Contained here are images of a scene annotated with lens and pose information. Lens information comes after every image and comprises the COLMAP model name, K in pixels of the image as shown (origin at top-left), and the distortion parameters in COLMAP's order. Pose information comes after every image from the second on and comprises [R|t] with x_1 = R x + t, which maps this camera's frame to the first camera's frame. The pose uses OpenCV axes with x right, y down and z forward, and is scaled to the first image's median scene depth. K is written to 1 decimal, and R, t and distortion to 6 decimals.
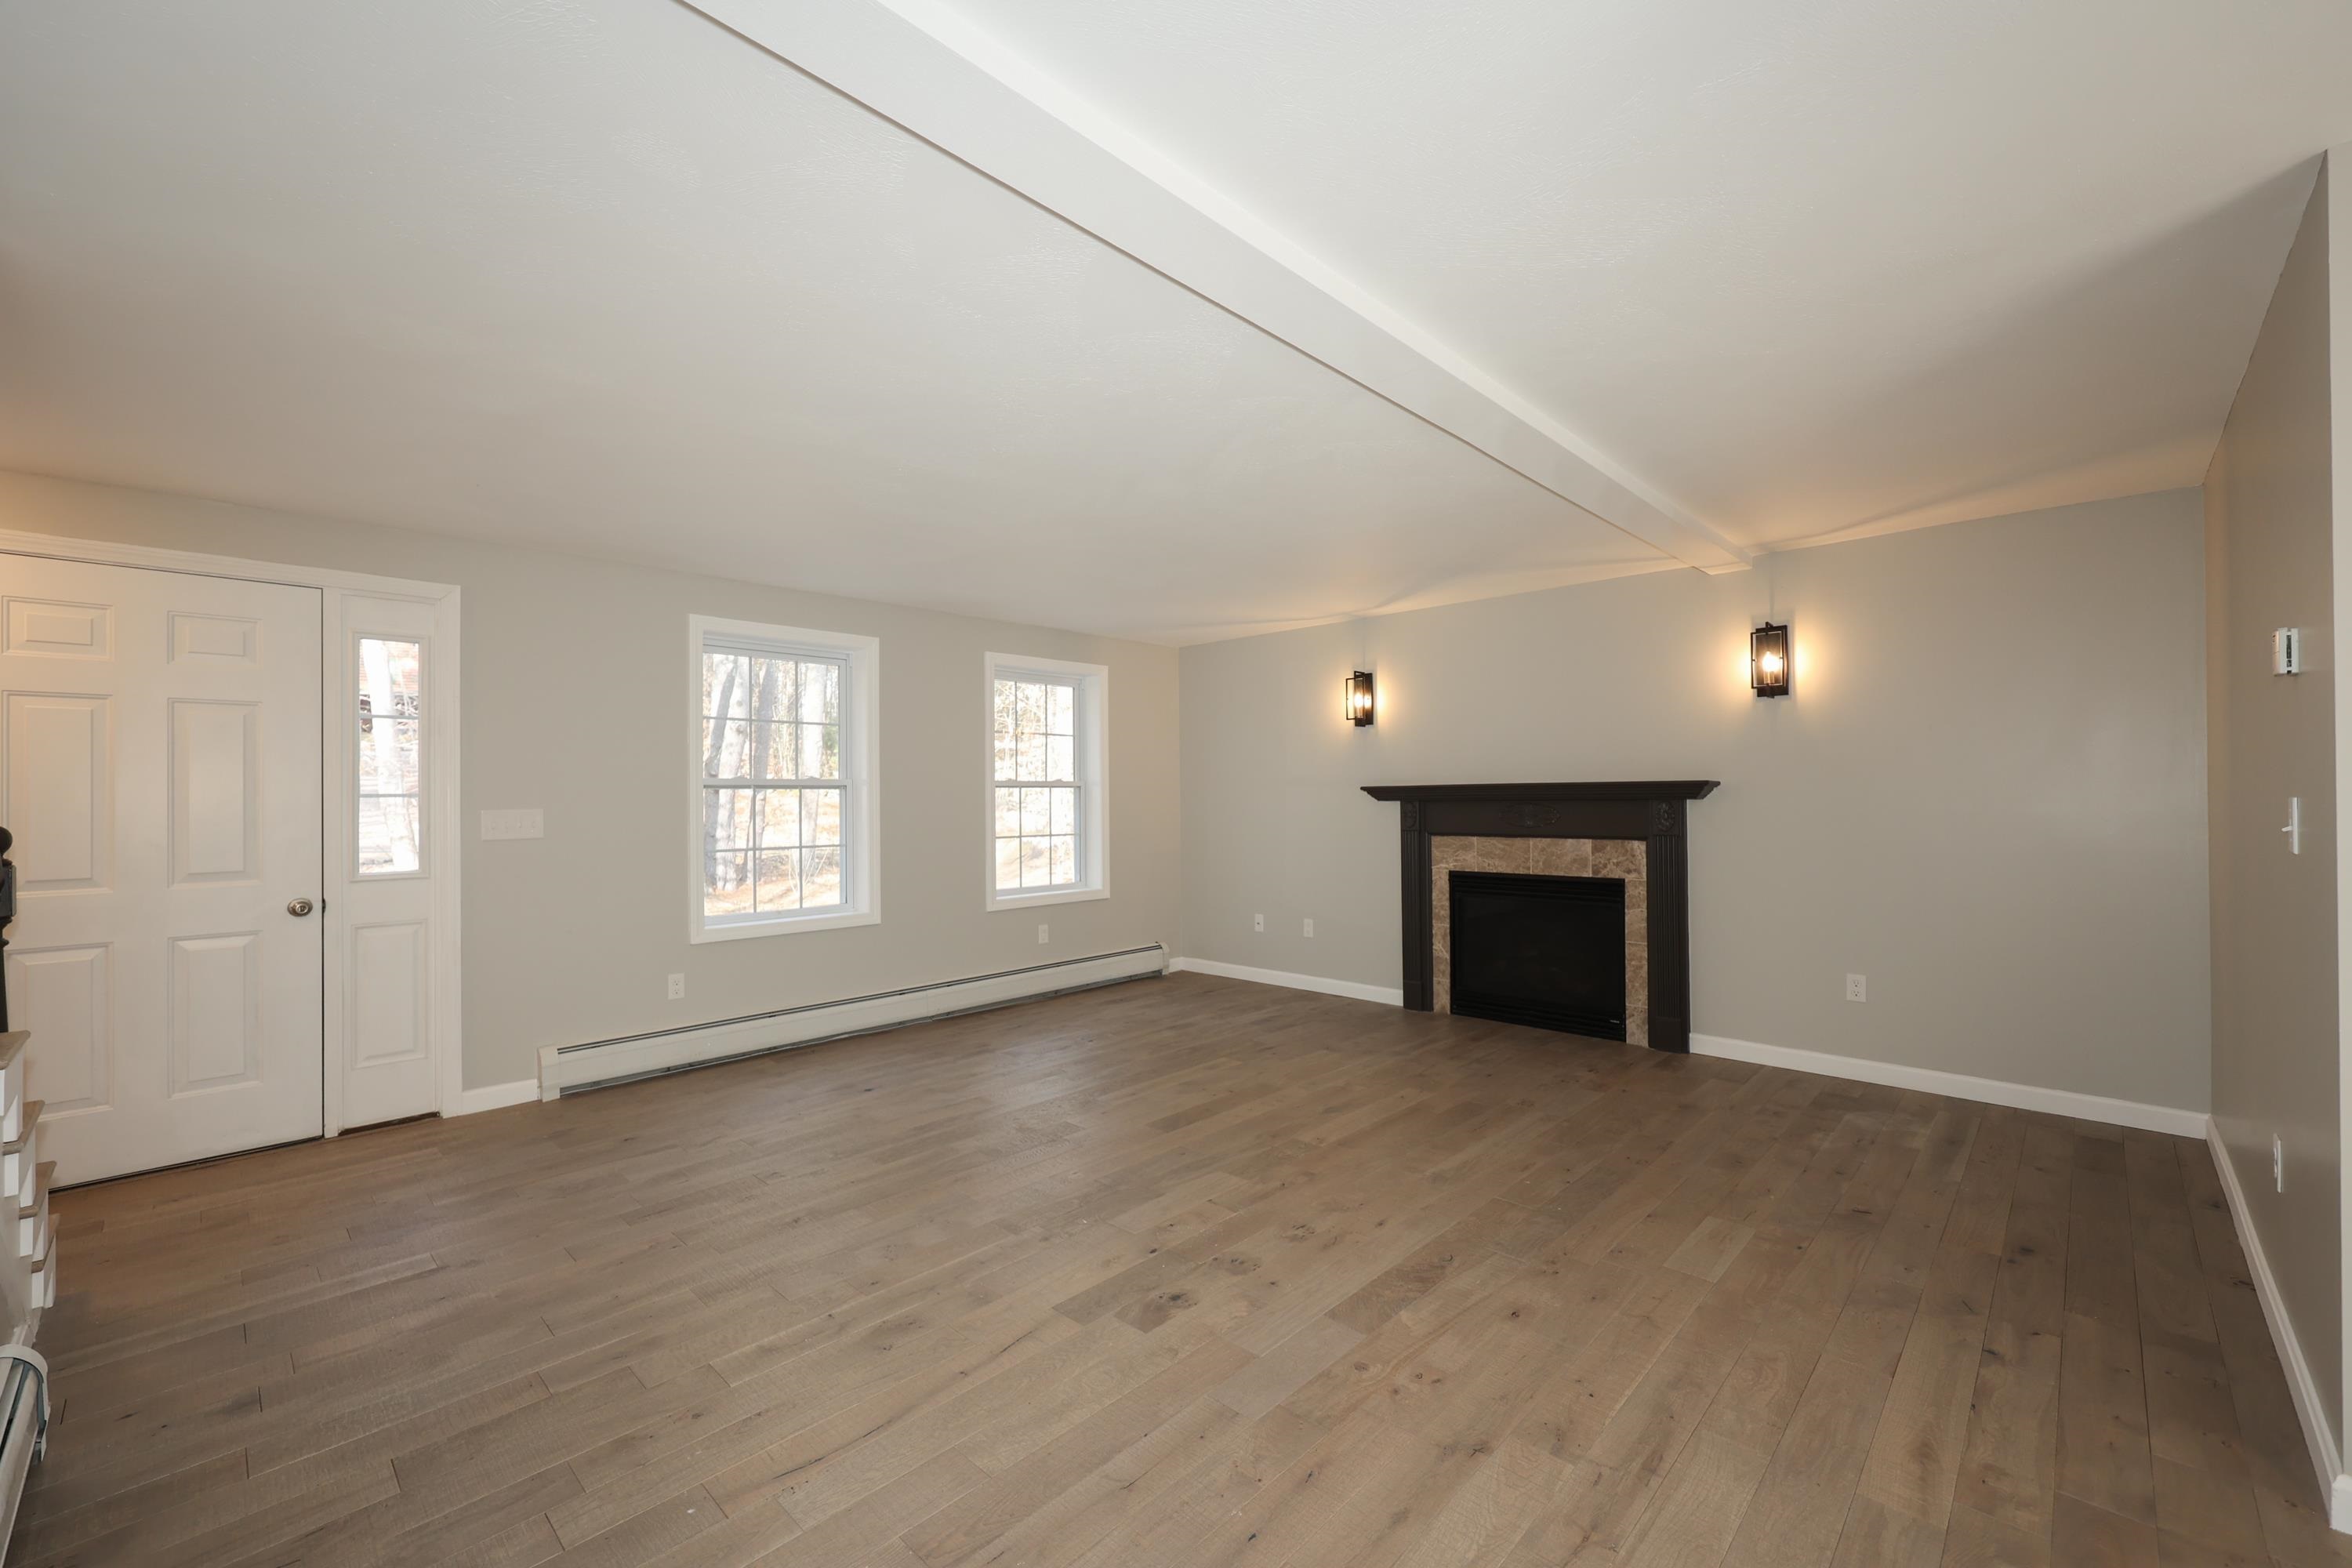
lens RADIAL K [[957.2, 0, 1177.2], [0, 957.2, 787.7], [0, 0, 1]] dist [0.000648, 0.000186]
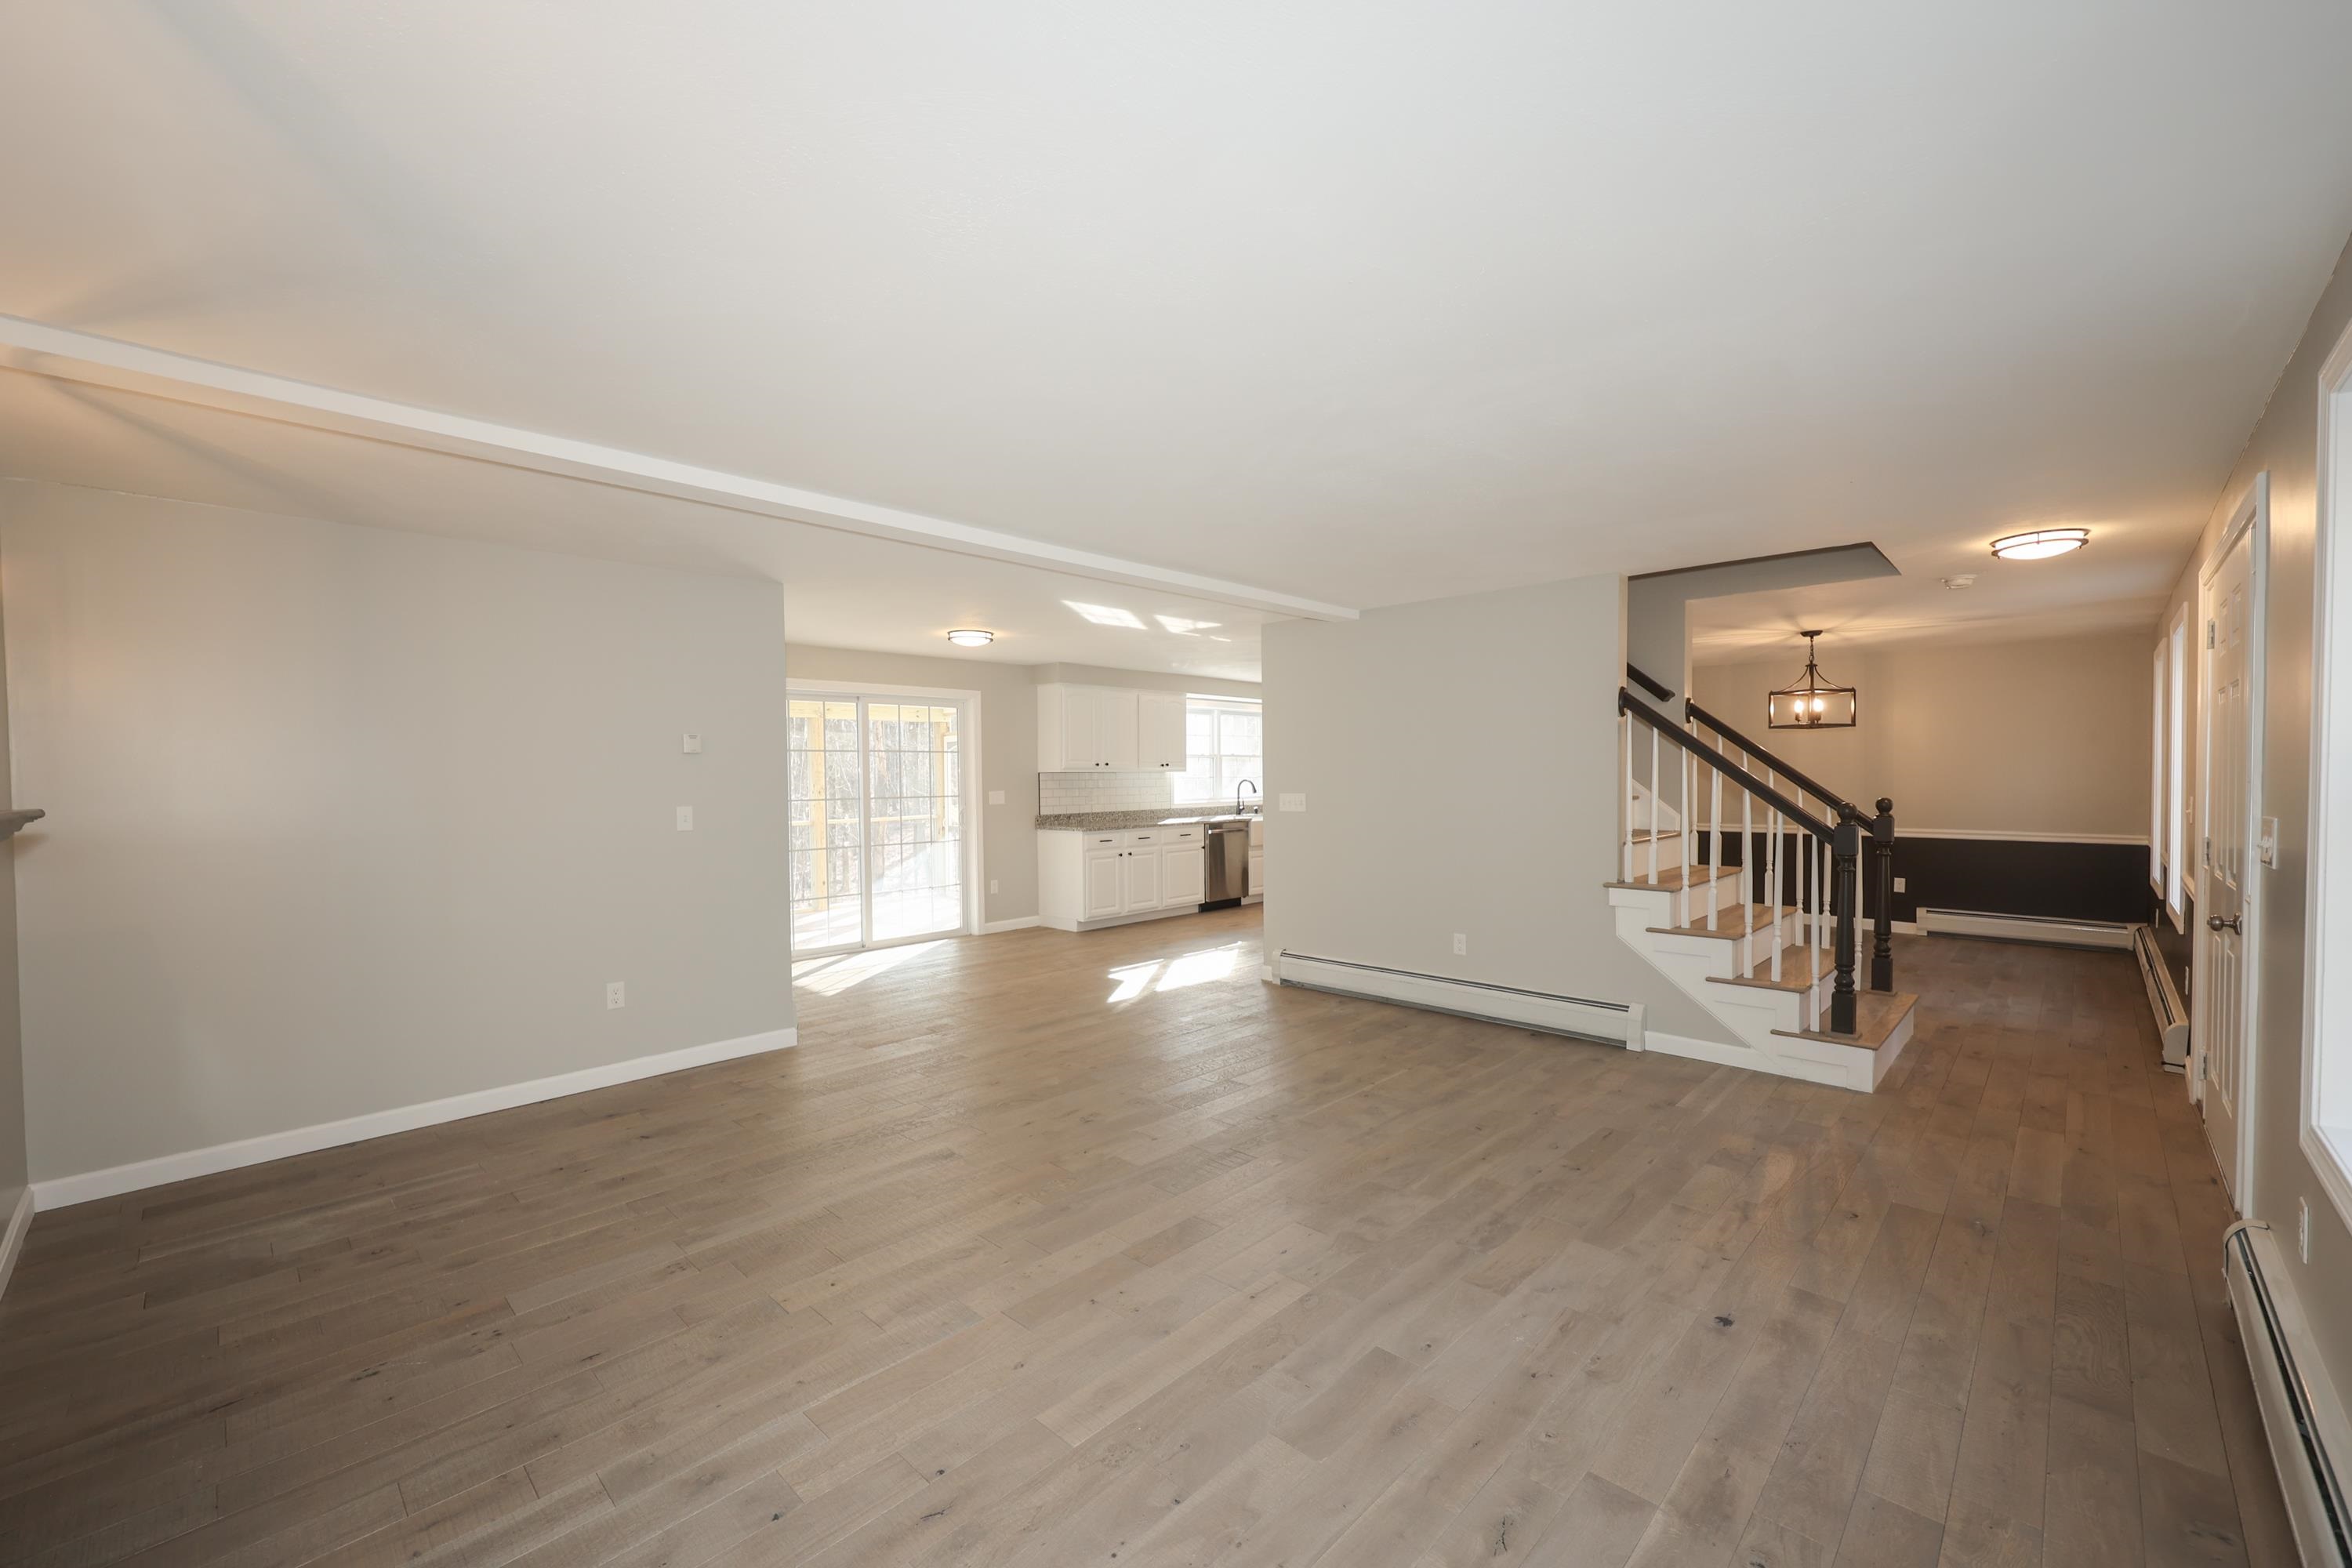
lens RADIAL K [[948.2, 0, 1164.2], [0, 948.2, 789.9], [0, 0, 1]] dist [0.001307, -0.000003]
pose [[-0.999812, 0.015450, 0.011687, -0.000276], [0.015558, 0.999836, 0.009251, -0.010988], [-0.011542, 0.009431, -0.999889, 1.361008]]
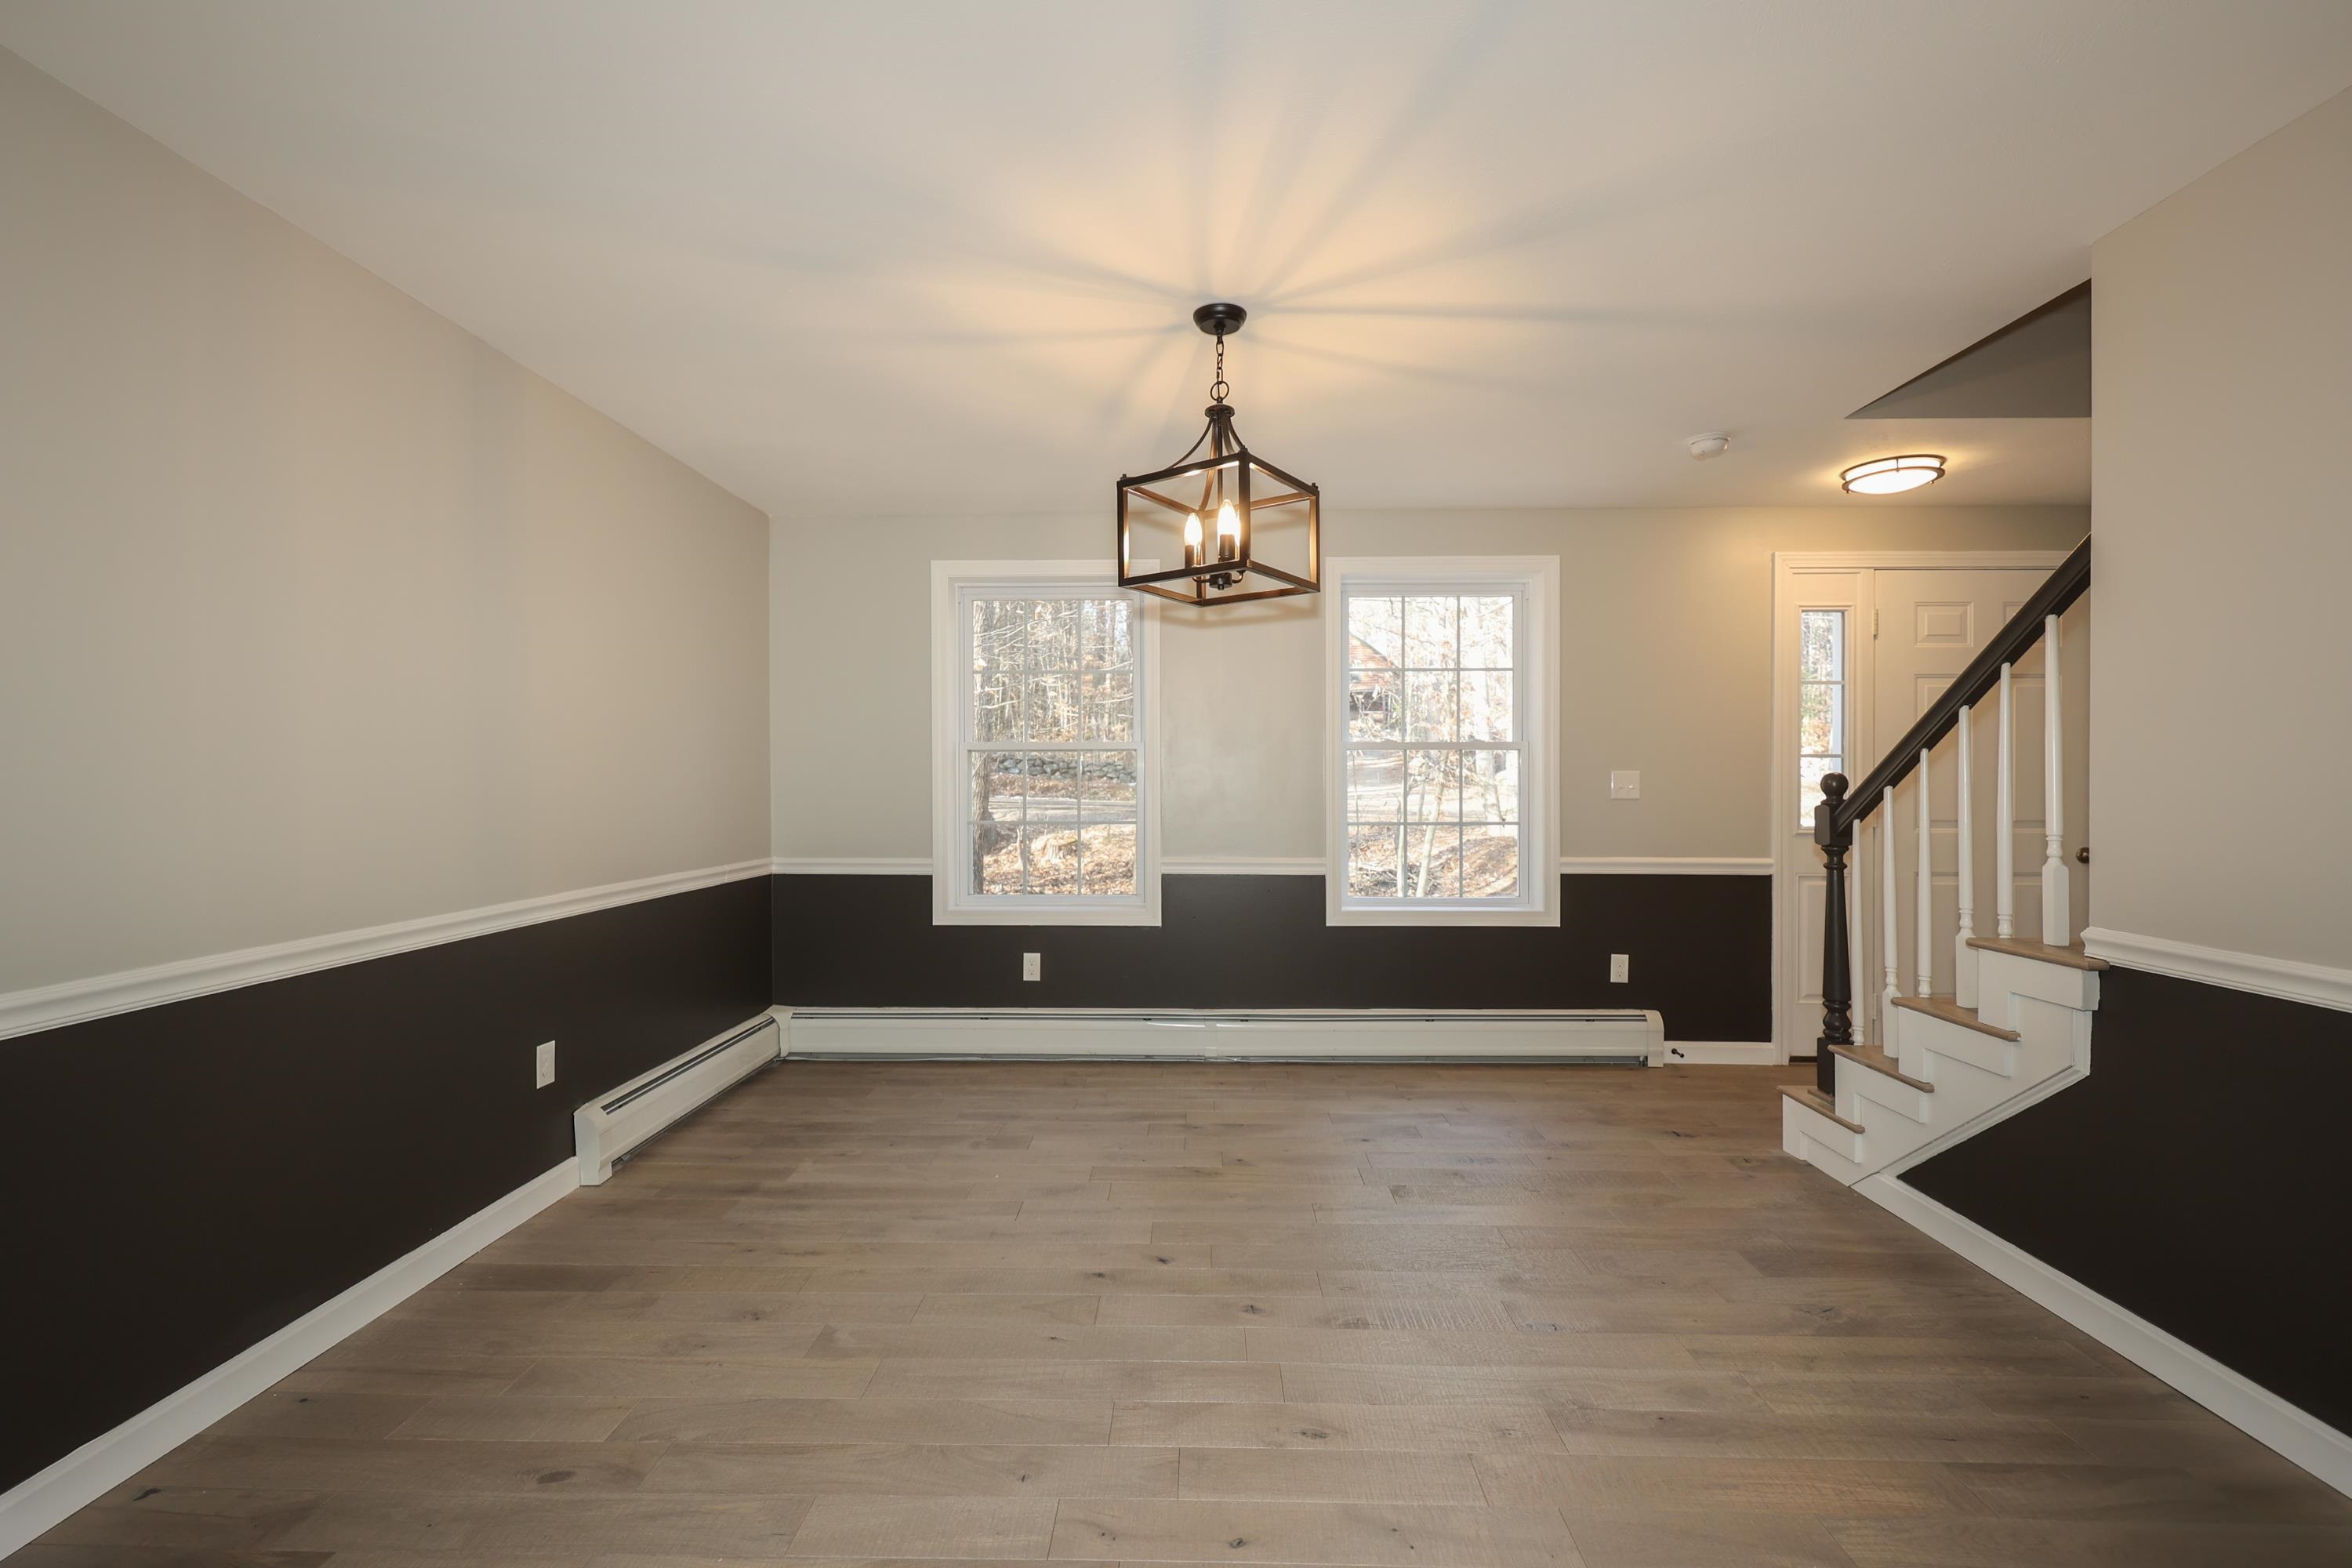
lens RADIAL K [[957.2, 0, 1177.2], [0, 957.2, 787.7], [0, 0, 1]] dist [0.000648, 0.000186]
pose [[0.668476, 0.011633, -0.743643, -0.591415], [0.000539, 0.999870, 0.016126, 0.019740], [0.743733, -0.011181, 0.668383, -0.404806]]
